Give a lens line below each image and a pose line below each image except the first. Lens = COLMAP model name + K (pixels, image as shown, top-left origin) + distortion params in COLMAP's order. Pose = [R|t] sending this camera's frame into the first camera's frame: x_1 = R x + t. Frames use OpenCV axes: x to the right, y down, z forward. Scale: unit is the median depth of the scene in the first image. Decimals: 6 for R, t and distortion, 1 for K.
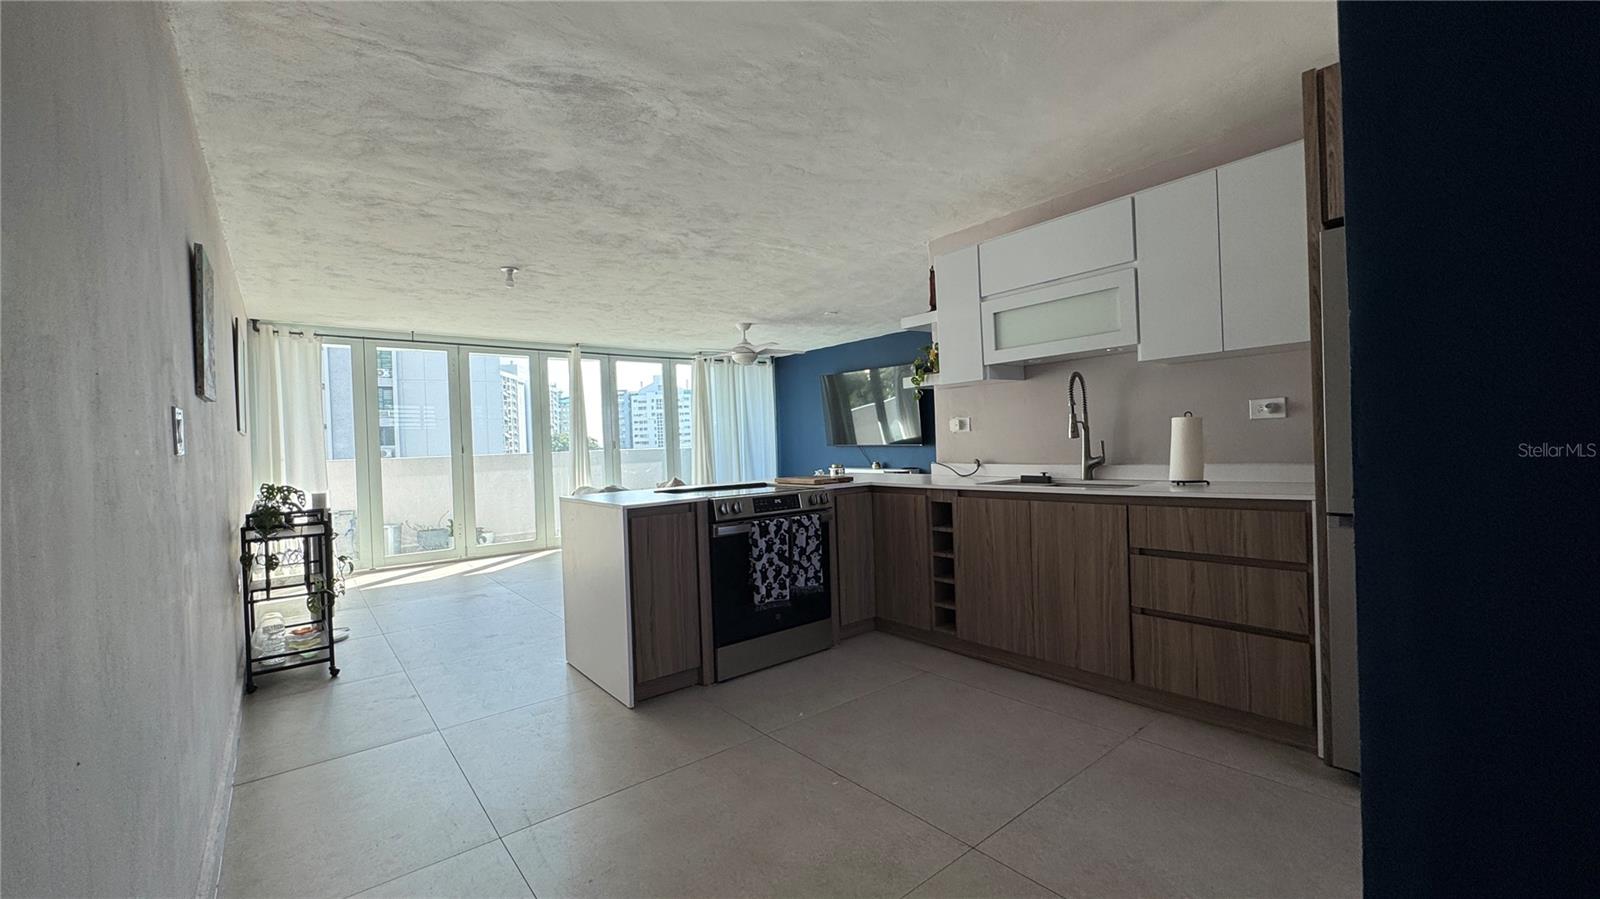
lens RADIAL K [[638.0, 0, 802.9], [0, 638.0, 447.2], [0, 0, 1]] dist [-0.004037, 0.000881]
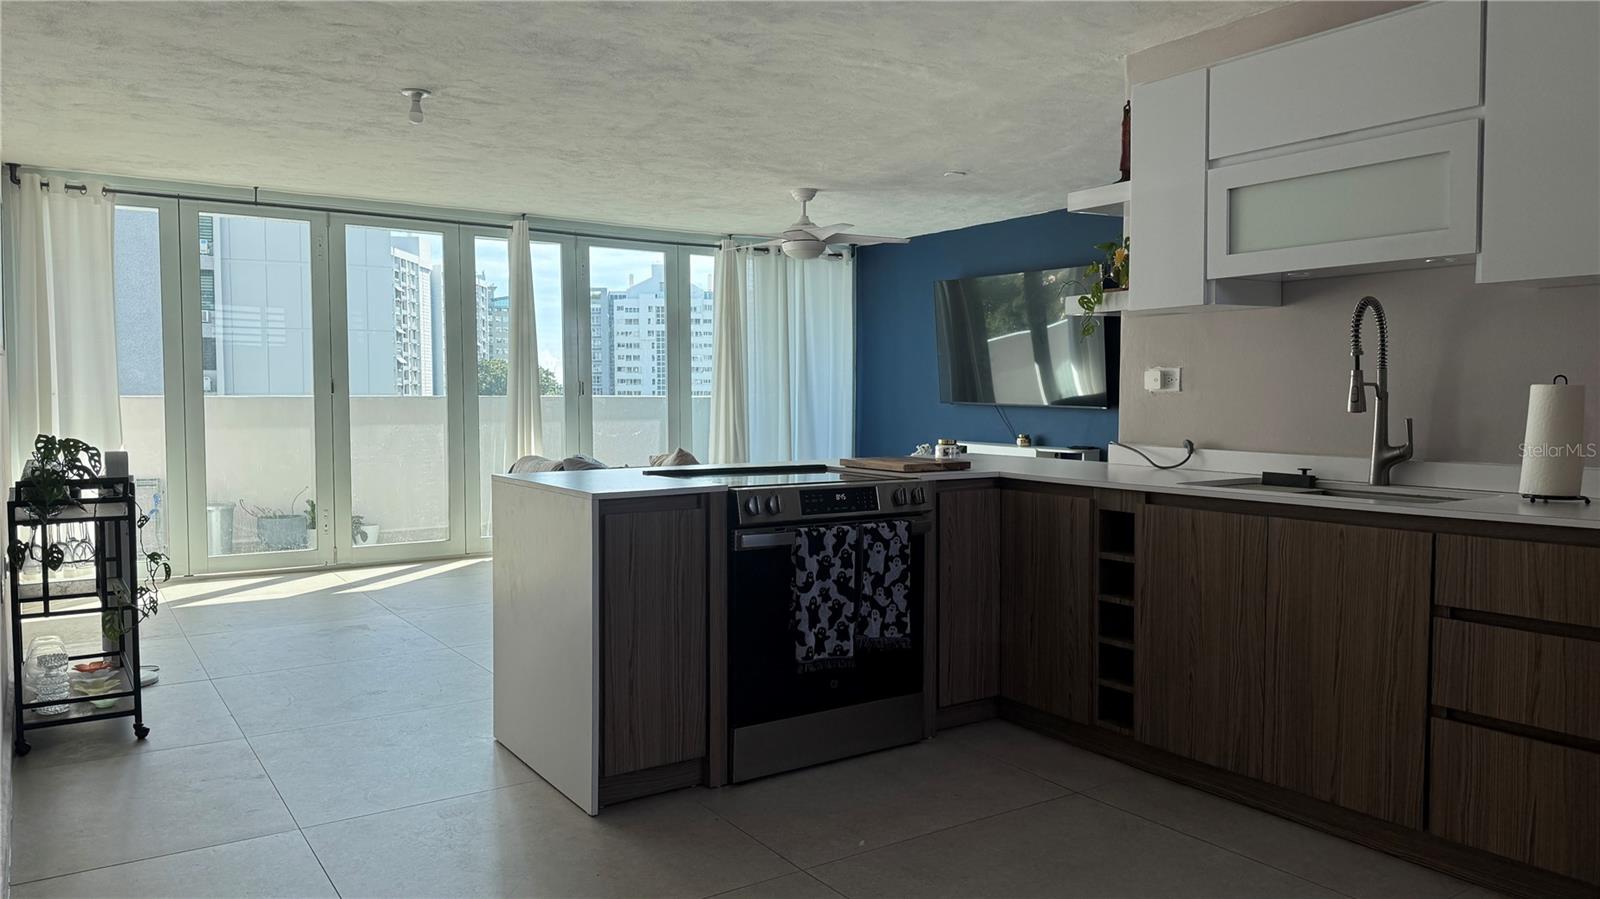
lens RADIAL K [[1122.6, 0, 805.5], [0, 1122.6, 452.1], [0, 0, 1]] dist [0.082739, -0.101437]
pose [[0.995134, 0.041530, -0.089348, 0.021203], [-0.037148, 0.998050, 0.050170, -0.010981], [0.091257, -0.046607, 0.994736, -0.070681]]
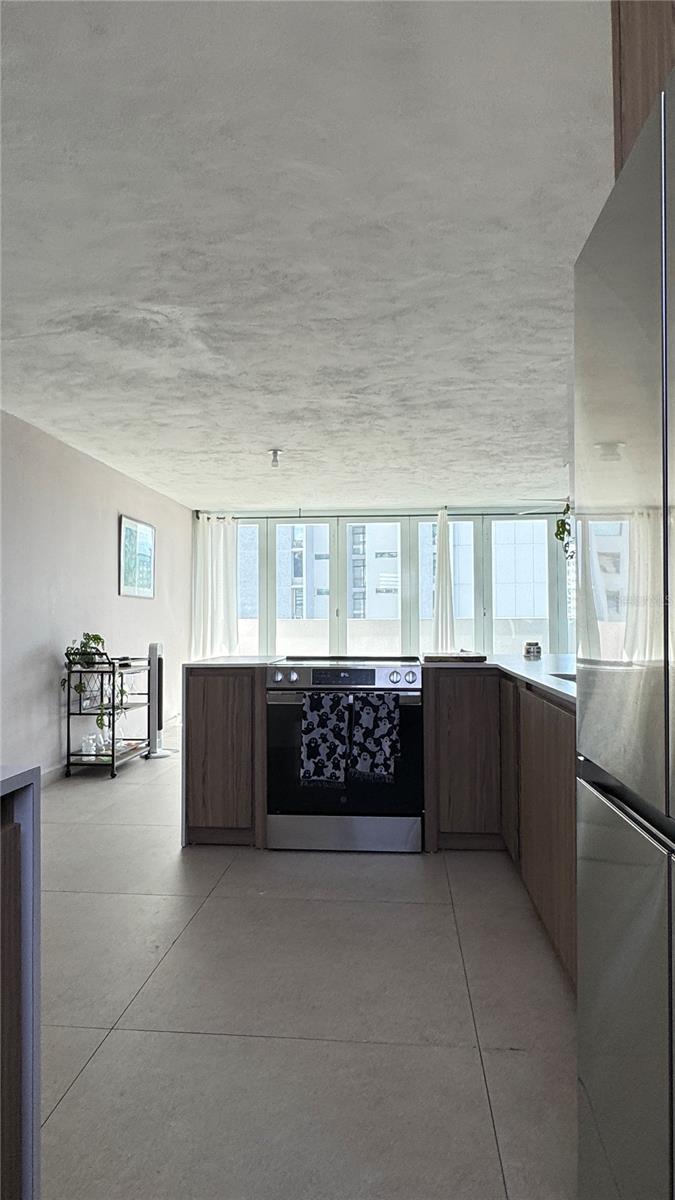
lens RADIAL K [[724.7, 0, 330.8], [0, 724.7, 600.6], [0, 0, 1]] dist [-0.003542, 0.003568]
pose [[0.711793, 0.011573, -0.702294, 0.678992], [-0.024417, 0.999668, -0.008274, -0.013891], [0.701965, 0.023037, 0.711839, 0.230968]]
